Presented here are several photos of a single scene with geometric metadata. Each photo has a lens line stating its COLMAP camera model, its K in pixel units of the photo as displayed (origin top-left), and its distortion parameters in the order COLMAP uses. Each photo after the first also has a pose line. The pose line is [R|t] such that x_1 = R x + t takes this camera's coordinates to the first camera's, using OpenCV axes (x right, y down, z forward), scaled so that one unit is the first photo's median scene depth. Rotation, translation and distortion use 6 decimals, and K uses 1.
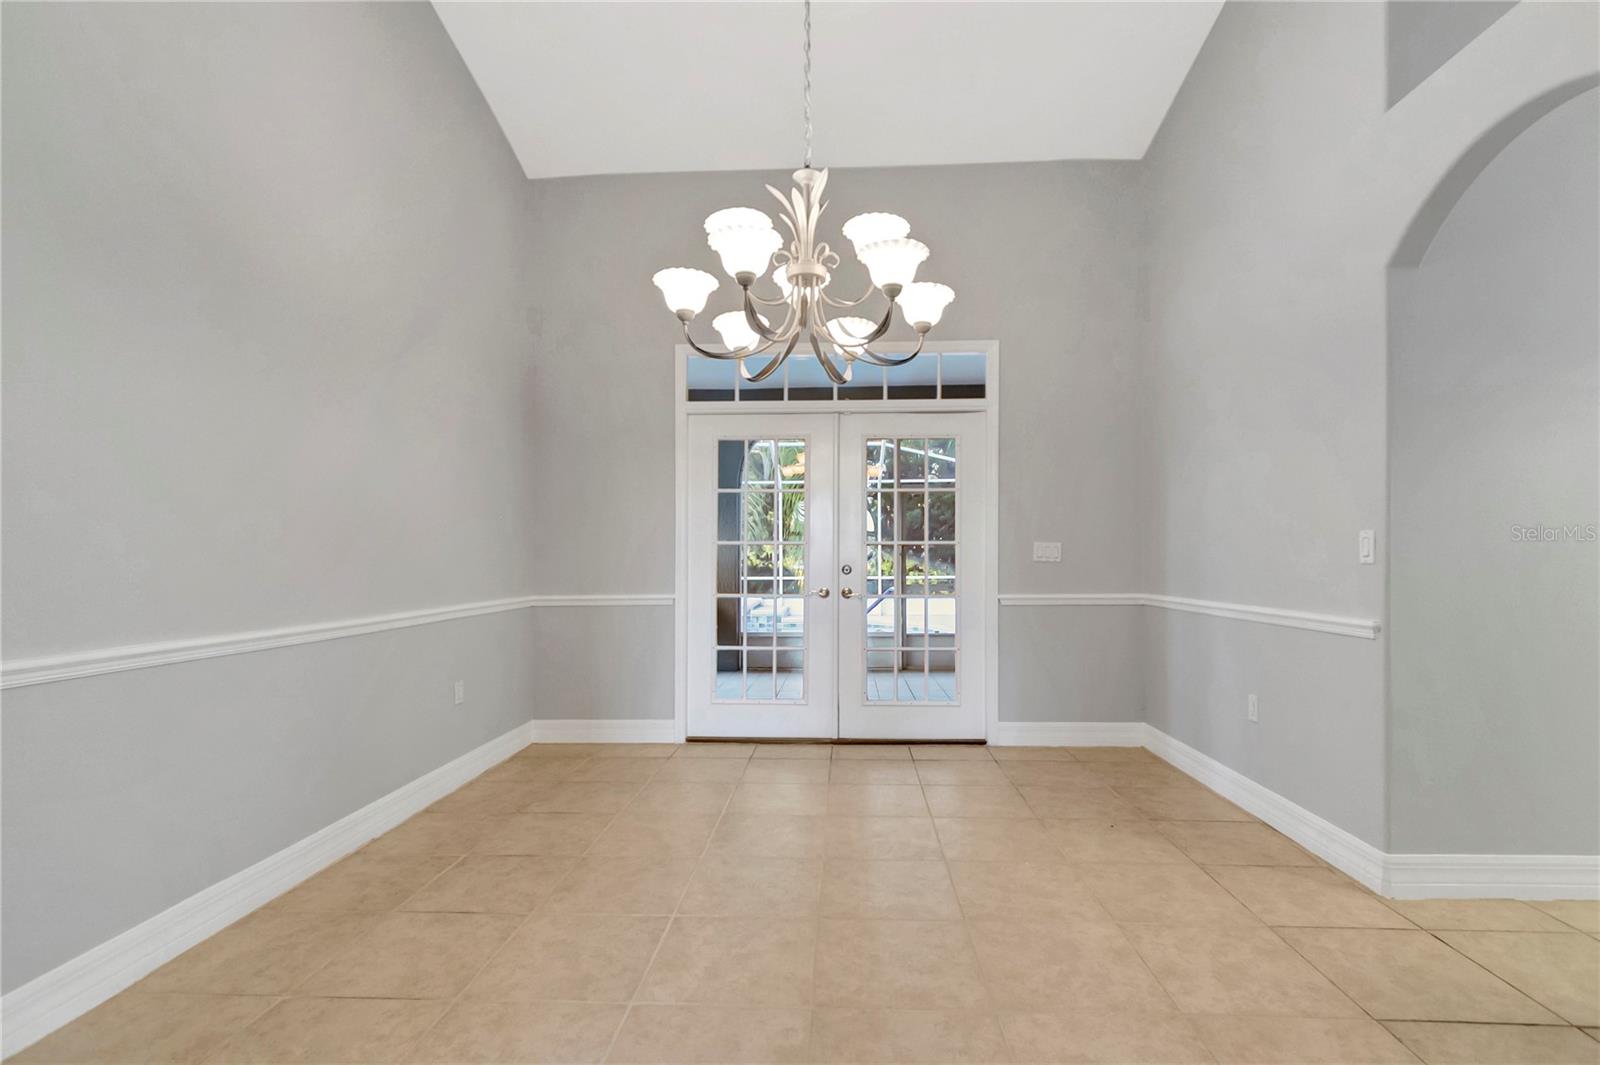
lens RADIAL K [[739.5, 0, 810.9], [0, 739.5, 537.0], [0, 0, 1]] dist [0.005609, -0.001432]
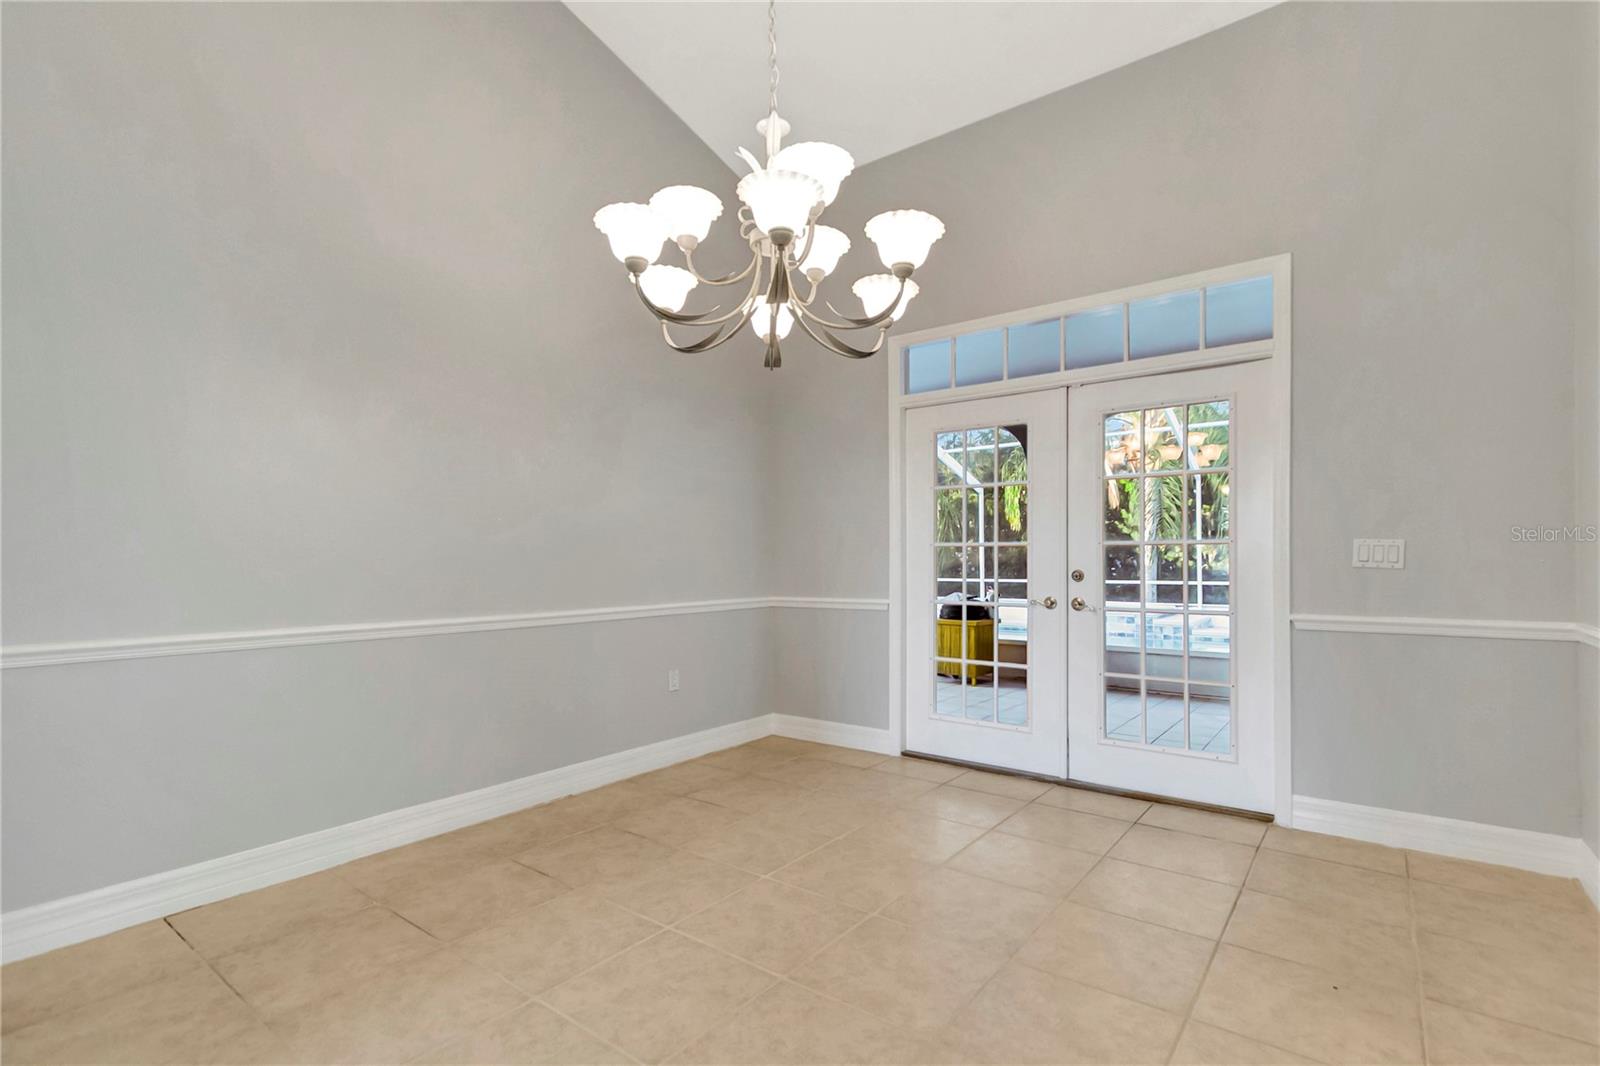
lens RADIAL K [[739.5, 0, 805.3], [0, 739.5, 543.5], [0, 0, 1]] dist [0.005609, -0.001432]
pose [[0.825091, -0.011314, -0.564886, 0.272170], [0.015841, 0.999870, 0.003111, 0.001097], [0.564777, -0.011515, 0.825163, 0.154913]]
